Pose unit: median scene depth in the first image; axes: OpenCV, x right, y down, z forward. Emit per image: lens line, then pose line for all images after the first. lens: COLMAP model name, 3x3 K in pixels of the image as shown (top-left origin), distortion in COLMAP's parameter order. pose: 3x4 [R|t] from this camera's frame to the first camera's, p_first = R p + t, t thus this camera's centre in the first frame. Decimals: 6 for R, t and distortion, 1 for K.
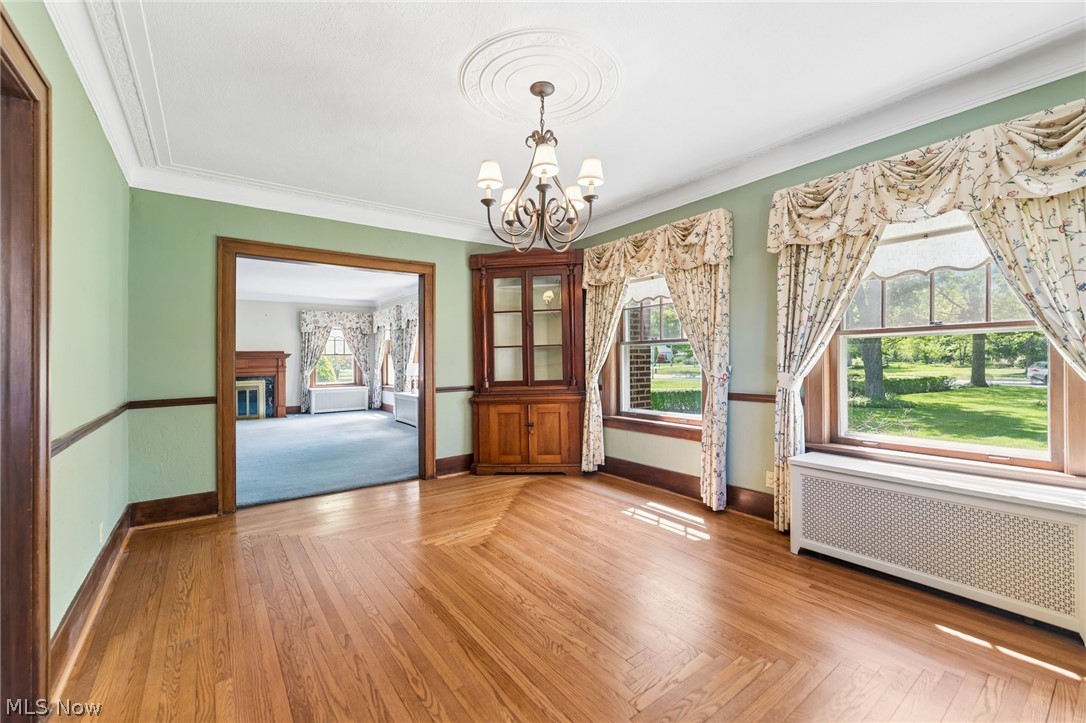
lens RADIAL K [[434.0, 0, 549.7], [0, 434.0, 353.7], [0, 0, 1]] dist [0.005914, -0.001143]
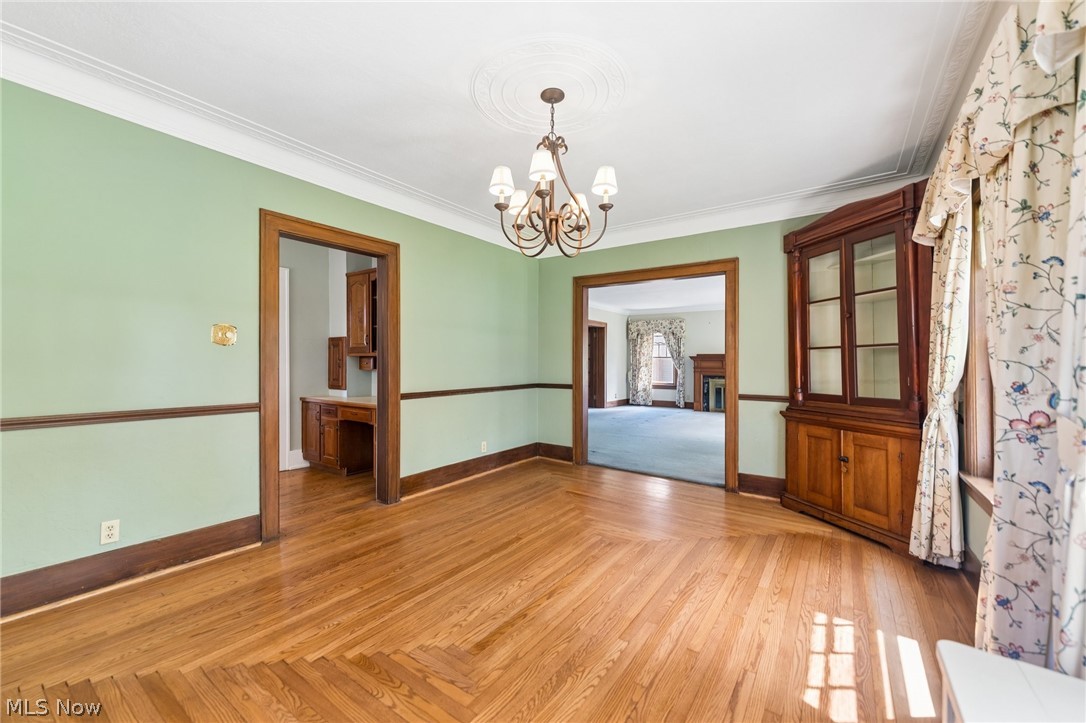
lens RADIAL K [[434.0, 0, 549.8], [0, 434.0, 363.1], [0, 0, 1]] dist [0.005914, -0.001143]
pose [[0.327491, 0.018672, -0.944670, 0.457787], [-0.003306, 0.999821, 0.018616, -0.002258], [0.944848, -0.002974, 0.327495, 0.321384]]
